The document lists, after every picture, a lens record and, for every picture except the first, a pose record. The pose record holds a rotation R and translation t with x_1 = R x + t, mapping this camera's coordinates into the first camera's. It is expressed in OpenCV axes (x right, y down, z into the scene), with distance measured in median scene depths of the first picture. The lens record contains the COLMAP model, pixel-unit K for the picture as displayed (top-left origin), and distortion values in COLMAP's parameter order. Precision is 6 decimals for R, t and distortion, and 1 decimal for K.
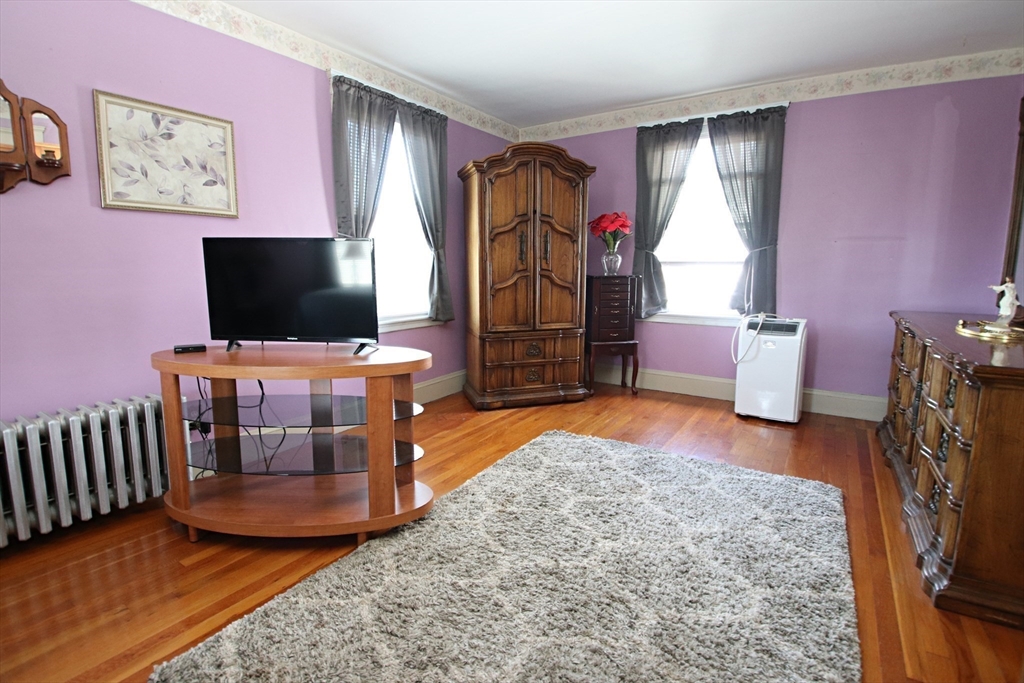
lens RADIAL K [[484.5, 0, 502.1], [0, 484.5, 336.3], [0, 0, 1]] dist [0.001391, -0.017248]
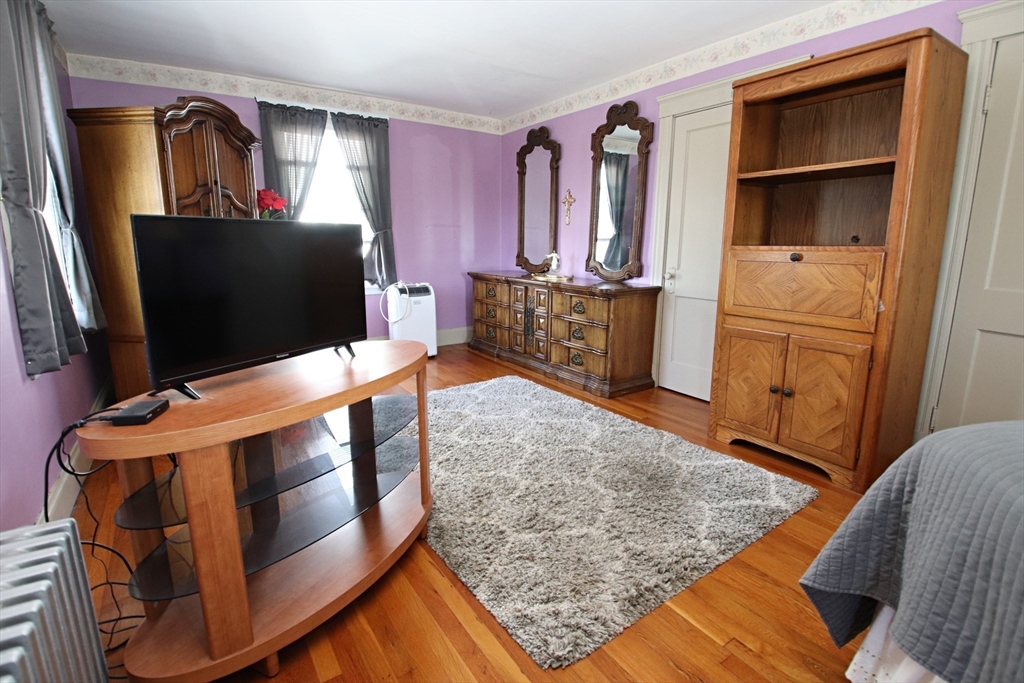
lens RADIAL K [[484.5, 0, 508.0], [0, 484.5, 340.0], [0, 0, 1]] dist [0.001391, -0.017248]
pose [[0.378306, -0.188807, 0.906221, -0.867708], [0.131949, 0.979980, 0.149092, -0.073522], [-0.916228, 0.063173, 0.395645, 0.341823]]
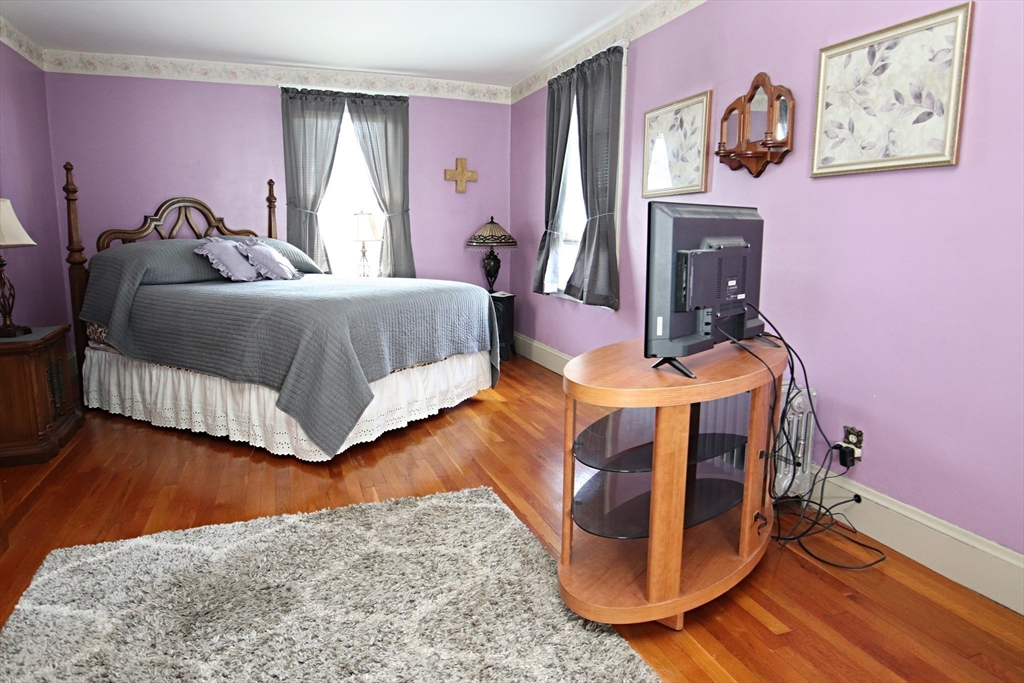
lens RADIAL K [[628.9, 0, 508.0], [0, 628.9, 340.0], [0, 0, 1]] dist [0.010548, -0.018932]
pose [[-0.584108, 0.134284, -0.800491, 0.492609], [-0.123245, 0.960111, 0.250991, -0.182433], [0.802265, 0.245263, -0.544259, 1.162880]]
